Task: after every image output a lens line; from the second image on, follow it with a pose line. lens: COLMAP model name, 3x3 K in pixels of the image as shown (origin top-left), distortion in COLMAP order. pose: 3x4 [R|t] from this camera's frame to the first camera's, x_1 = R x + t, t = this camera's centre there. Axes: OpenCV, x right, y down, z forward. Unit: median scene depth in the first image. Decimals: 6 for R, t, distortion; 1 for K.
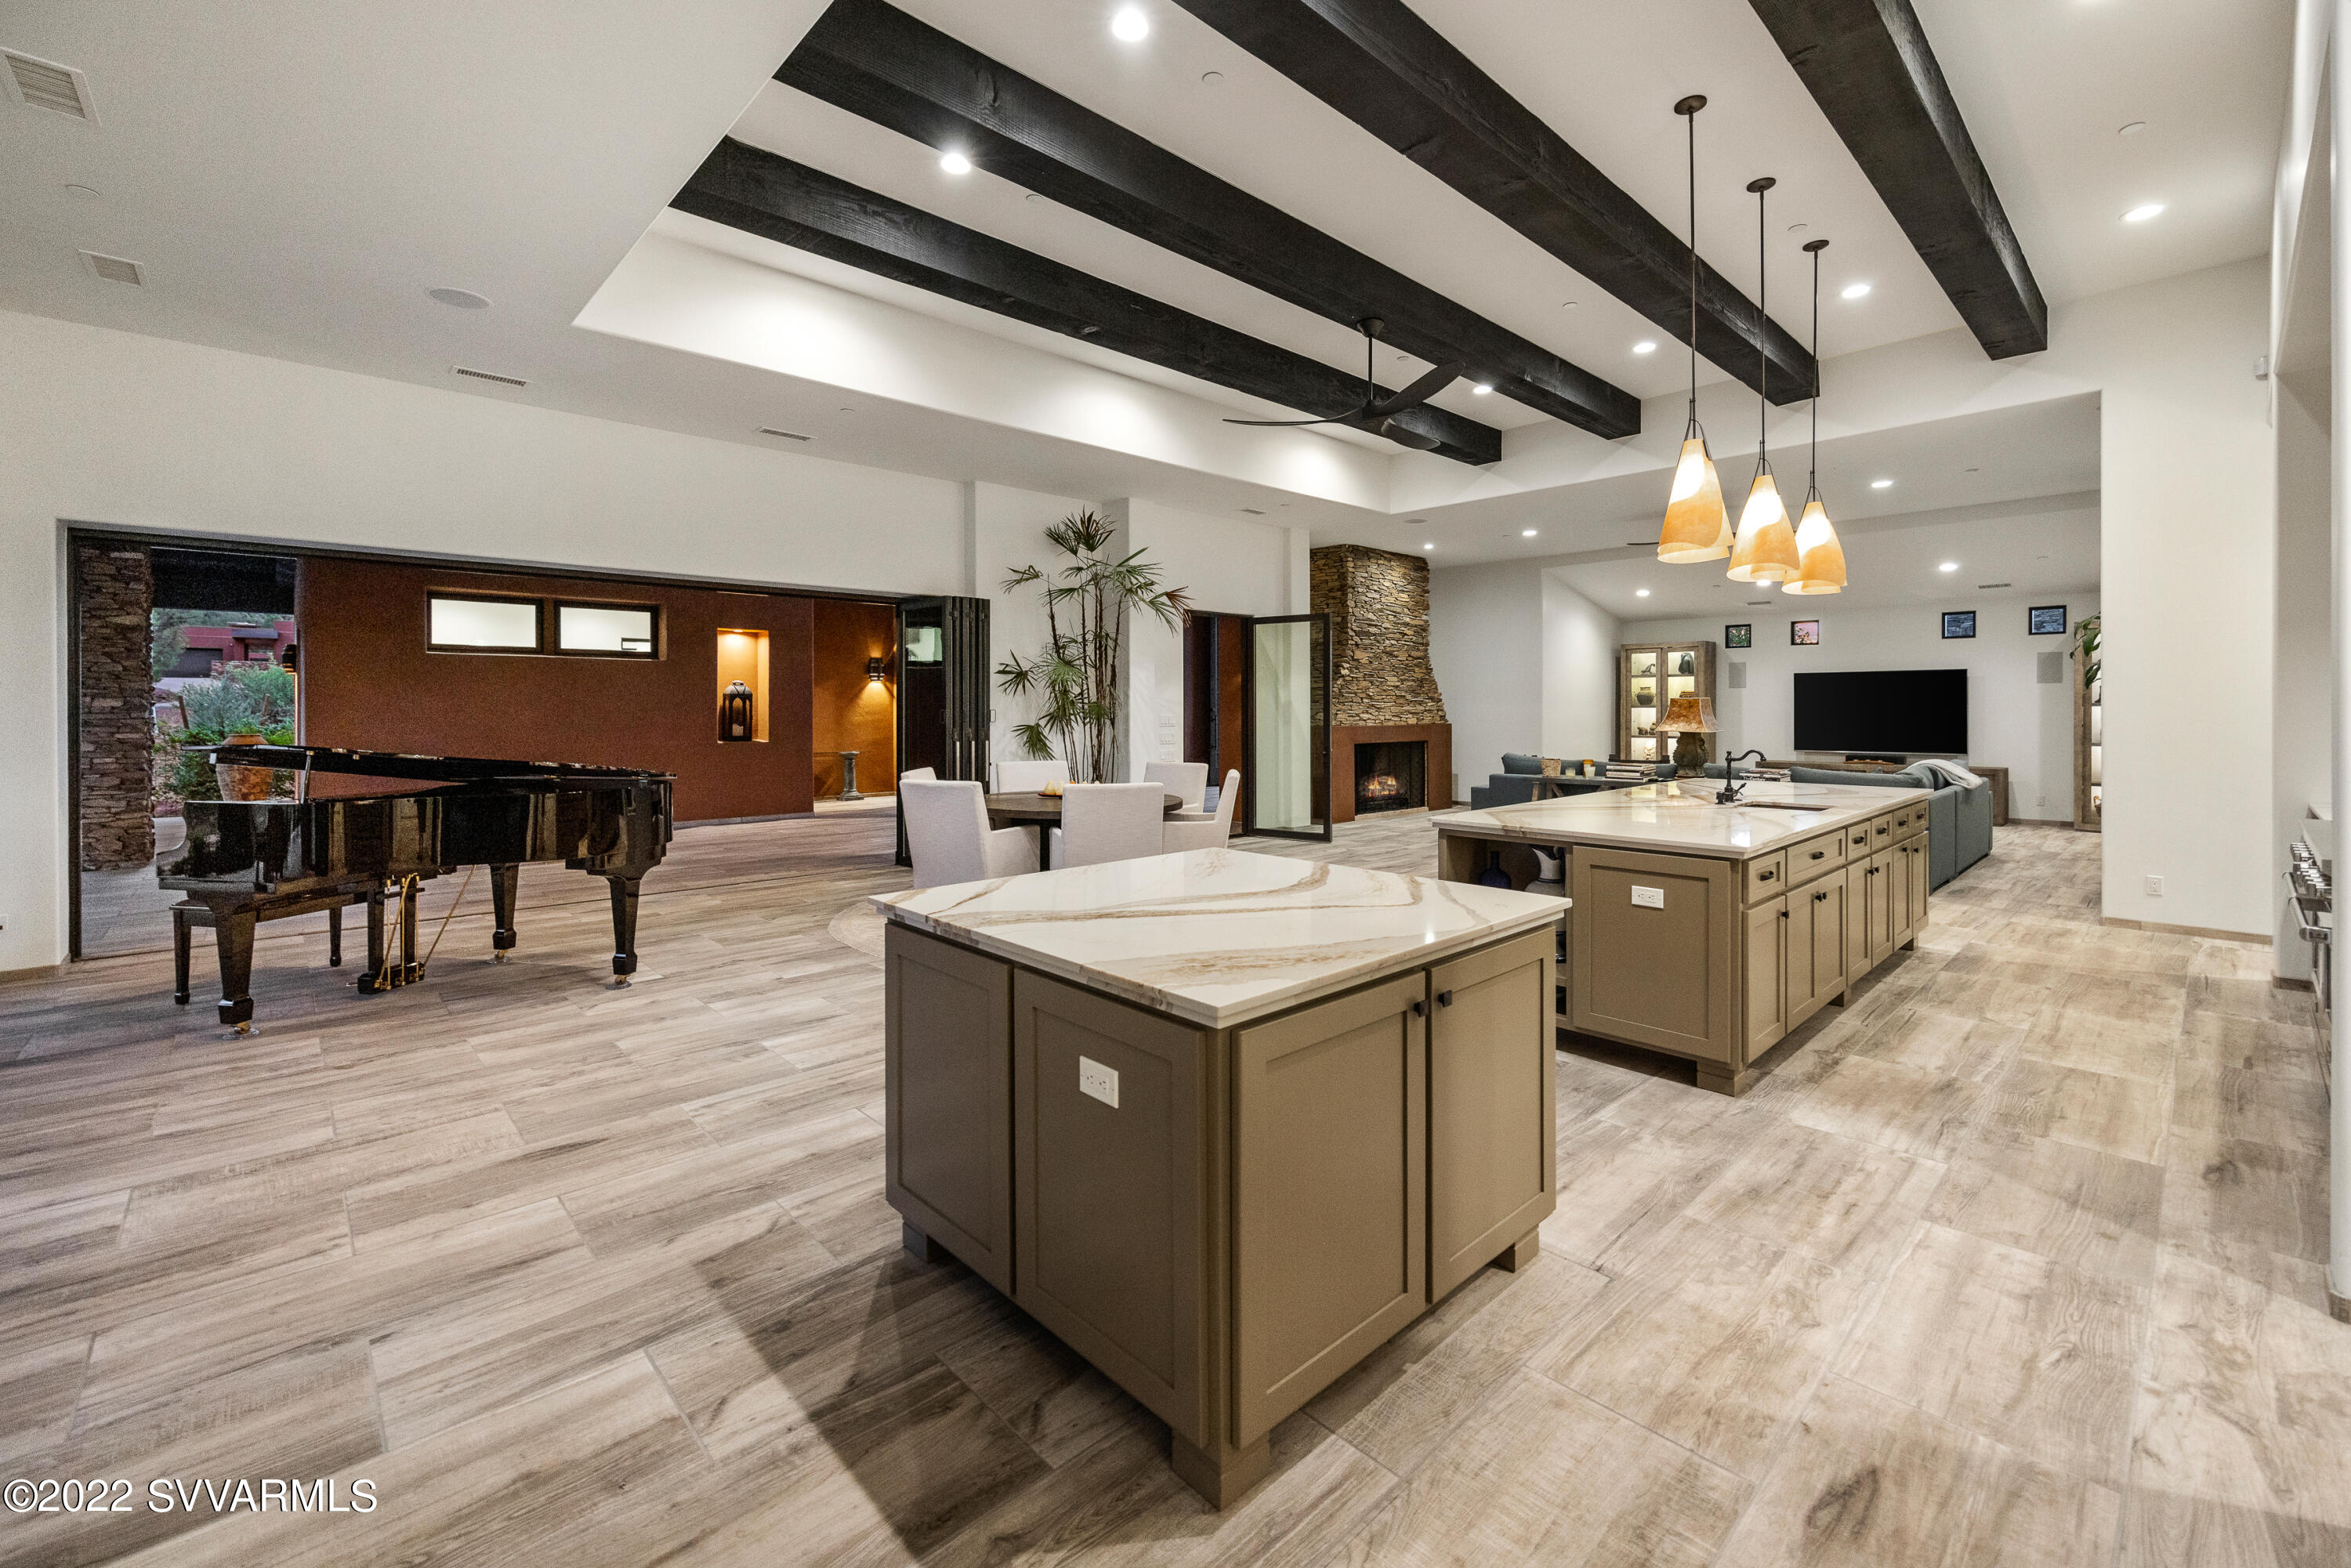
lens RADIAL K [[974.3, 0, 1198.0], [0, 974.3, 715.1], [0, 0, 1]] dist [0.000075, -0.000897]
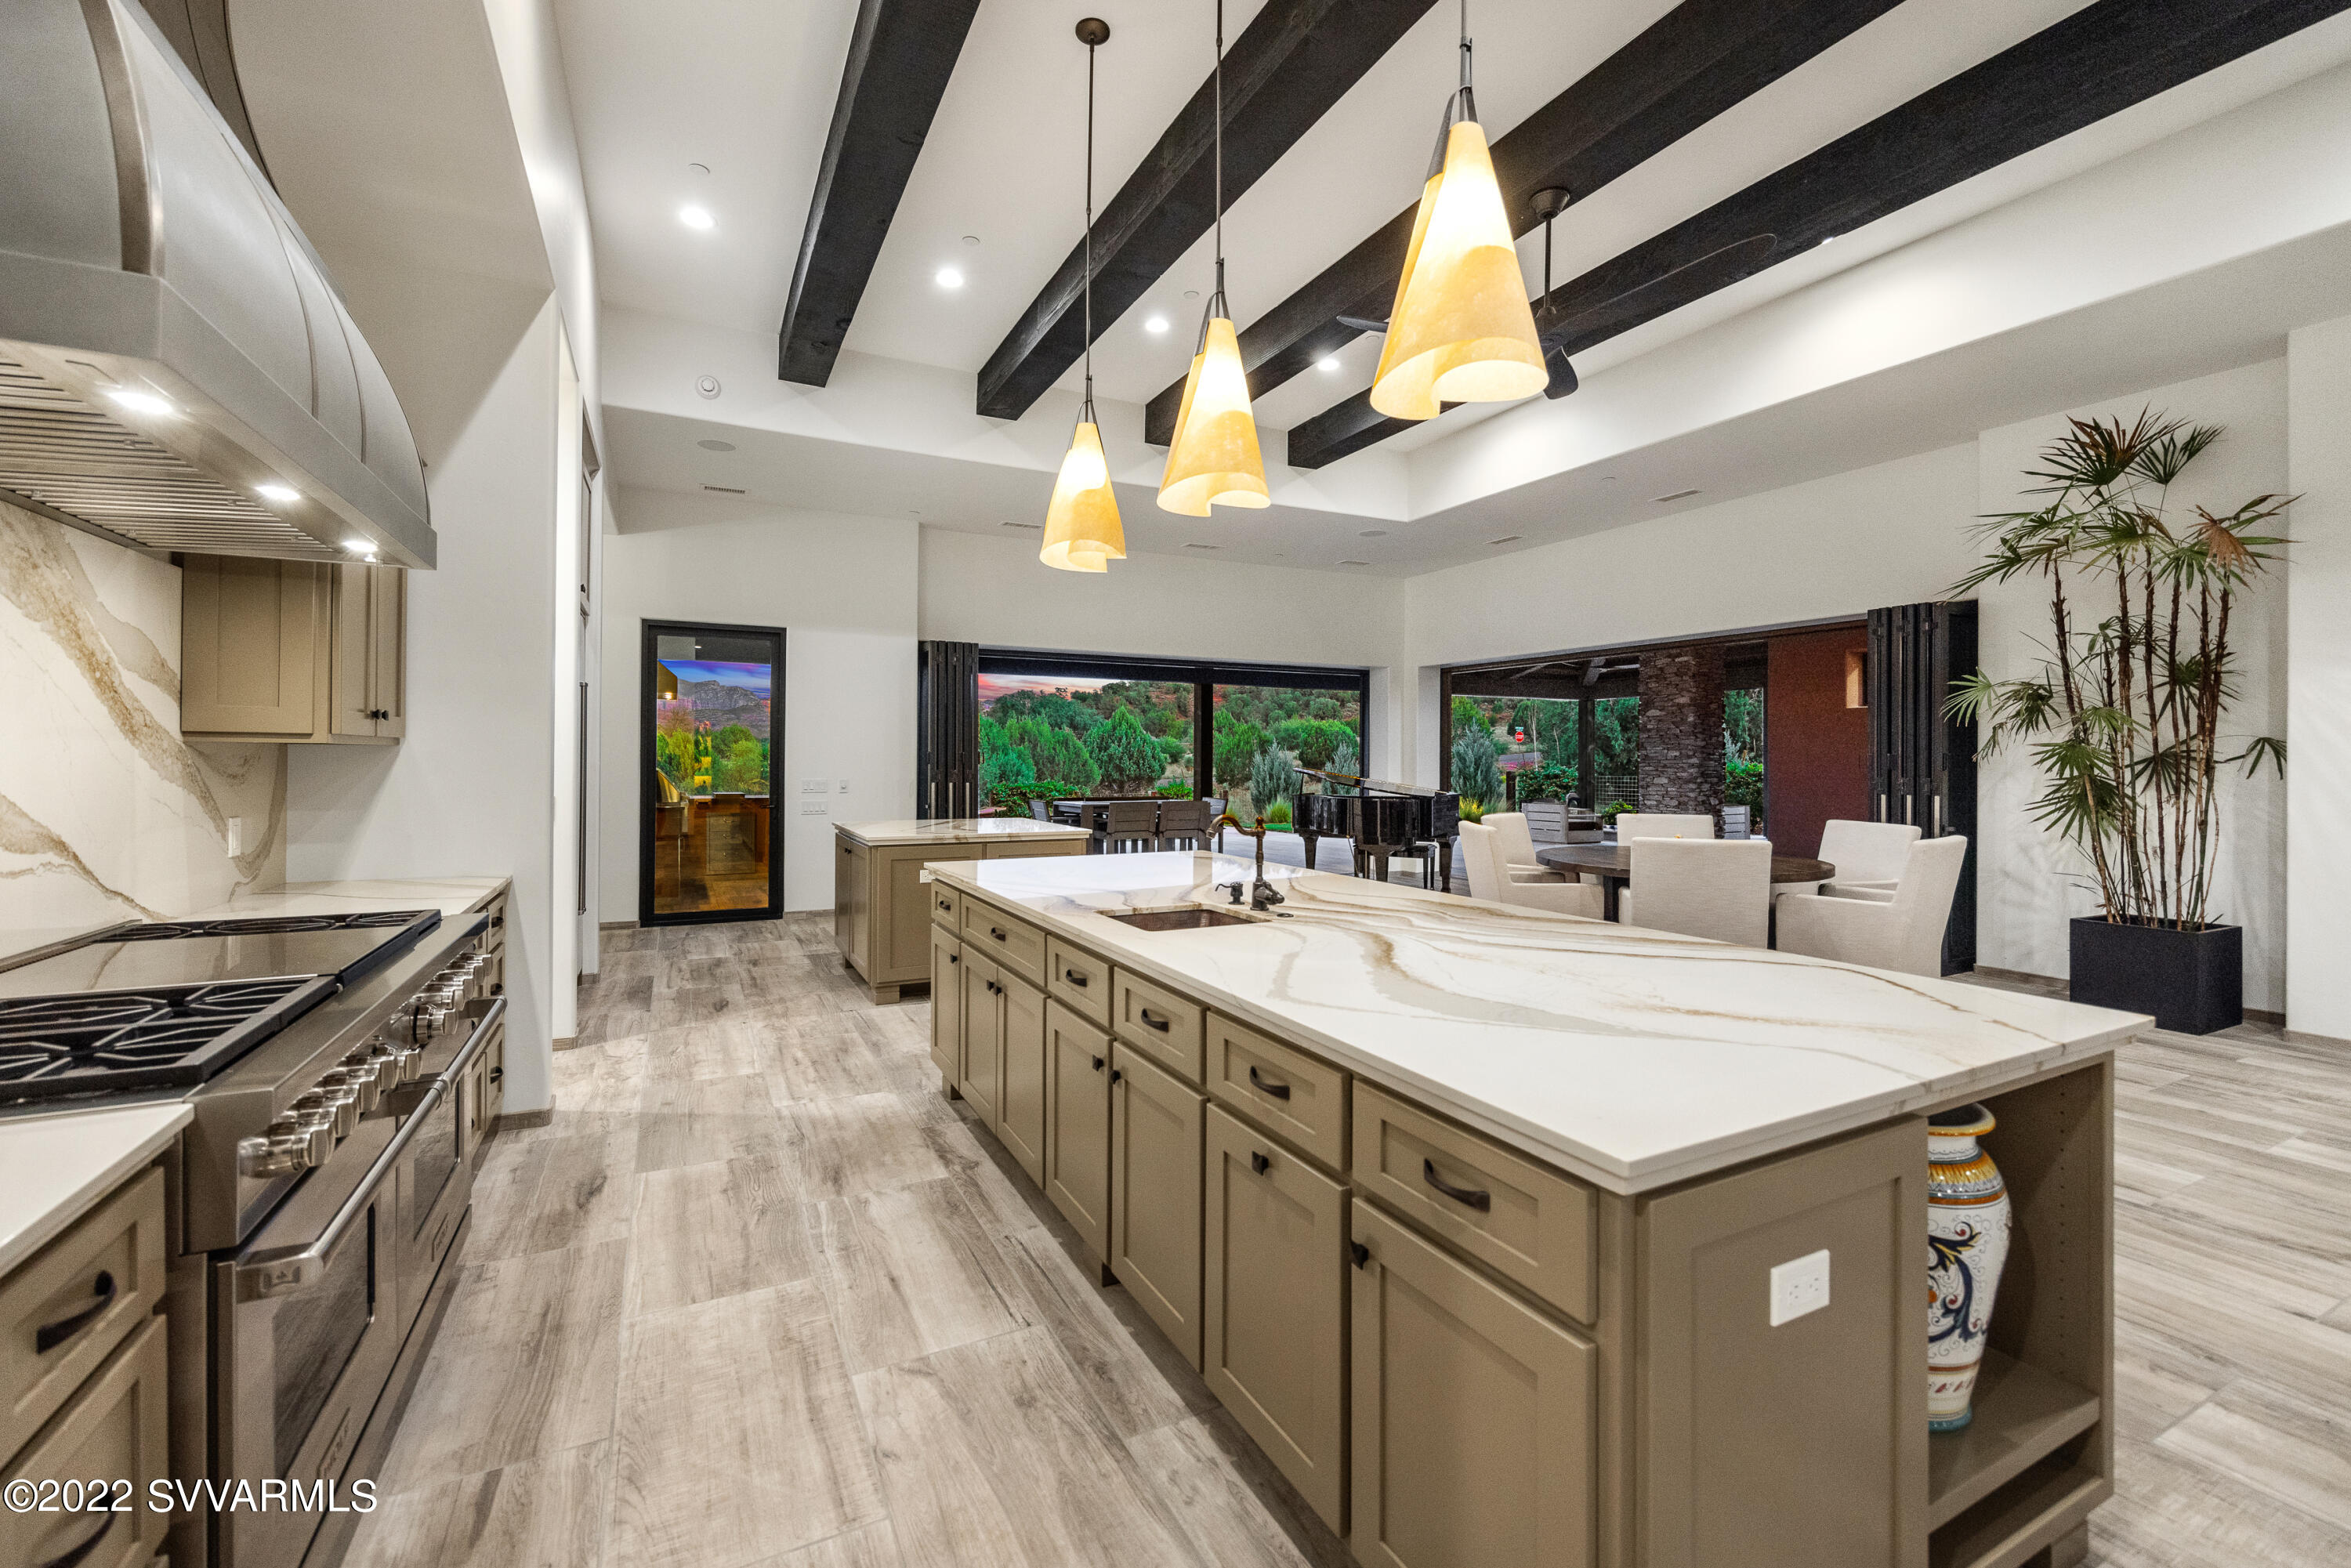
lens RADIAL K [[974.3, 0, 1169.9], [0, 974.3, 763.0], [0, 0, 1]] dist [0.000075, -0.000897]
pose [[-0.289102, 0.007711, -0.957267, 1.737635], [-0.005614, 0.999937, 0.009750, -0.002434], [0.957282, 0.008193, -0.289041, 1.759970]]
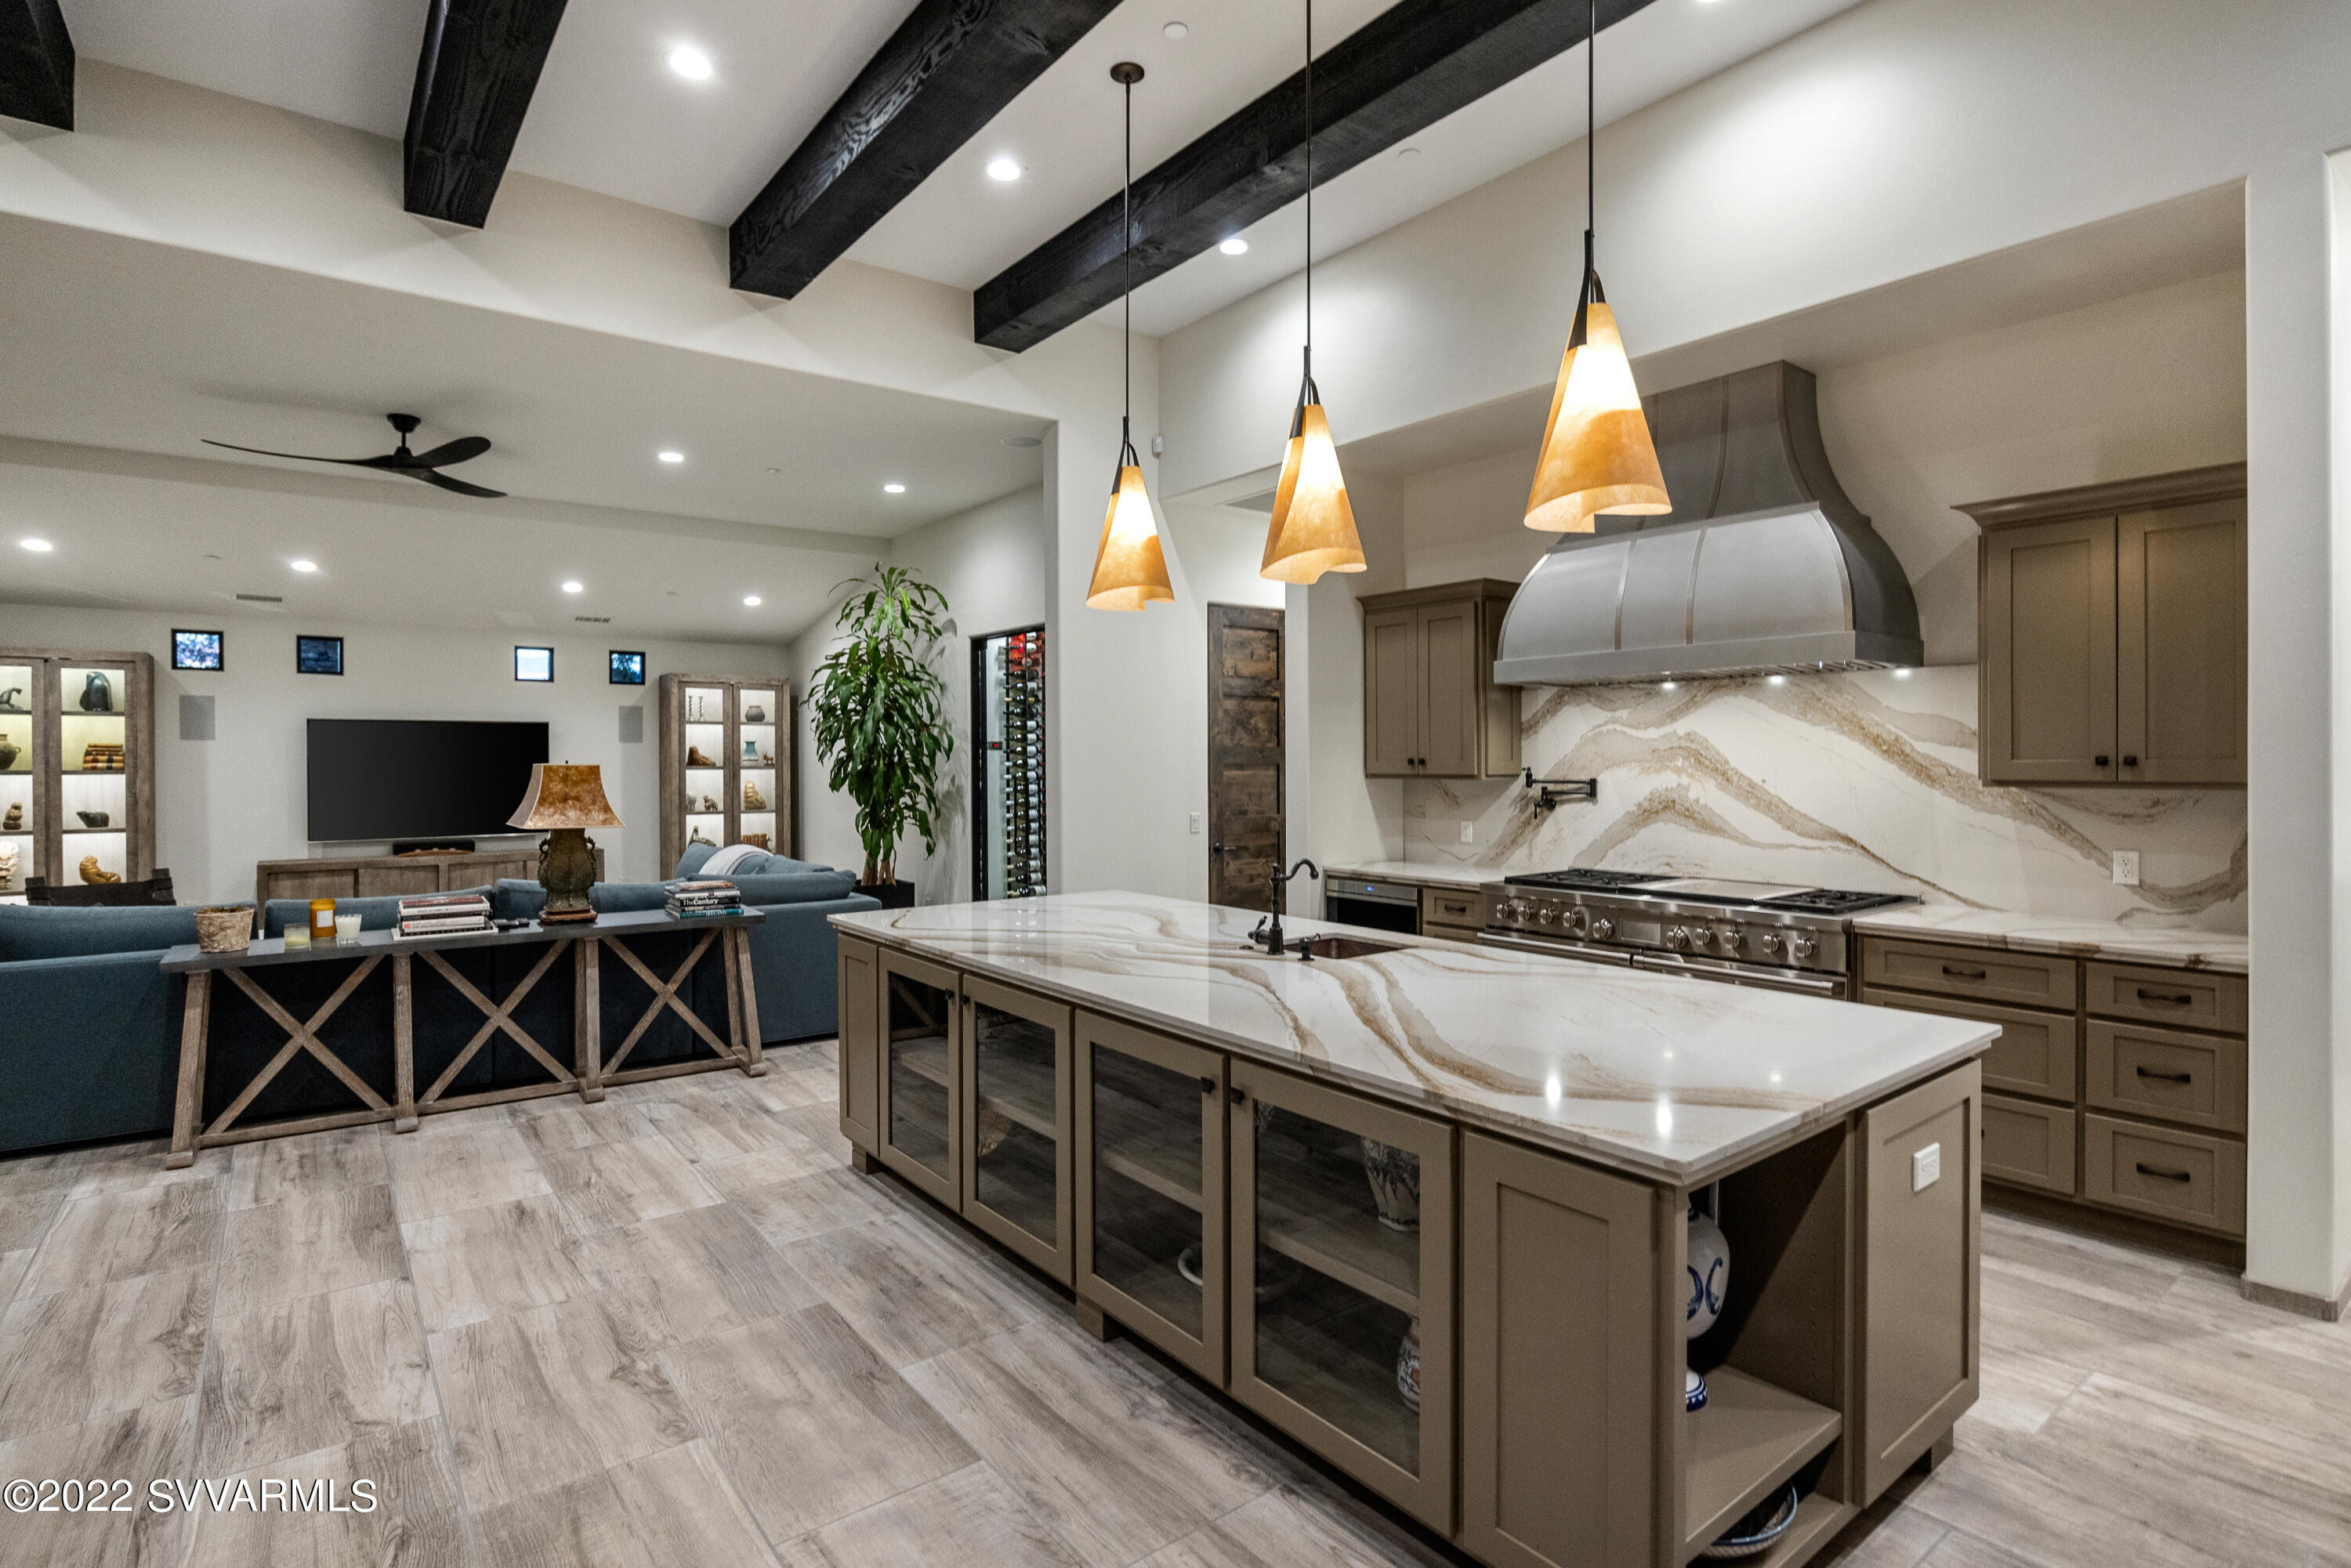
lens RADIAL K [[1138.7, 0, 1175.5], [0, 1138.7, 762.1], [0, 0, 1]] dist [-0.012616, -0.000379]
pose [[0.103760, 0.000039, 0.994602, -0.214924], [0.008104, 0.999967, -0.000885, -0.041999], [-0.994569, 0.008152, 0.103756, 1.564303]]
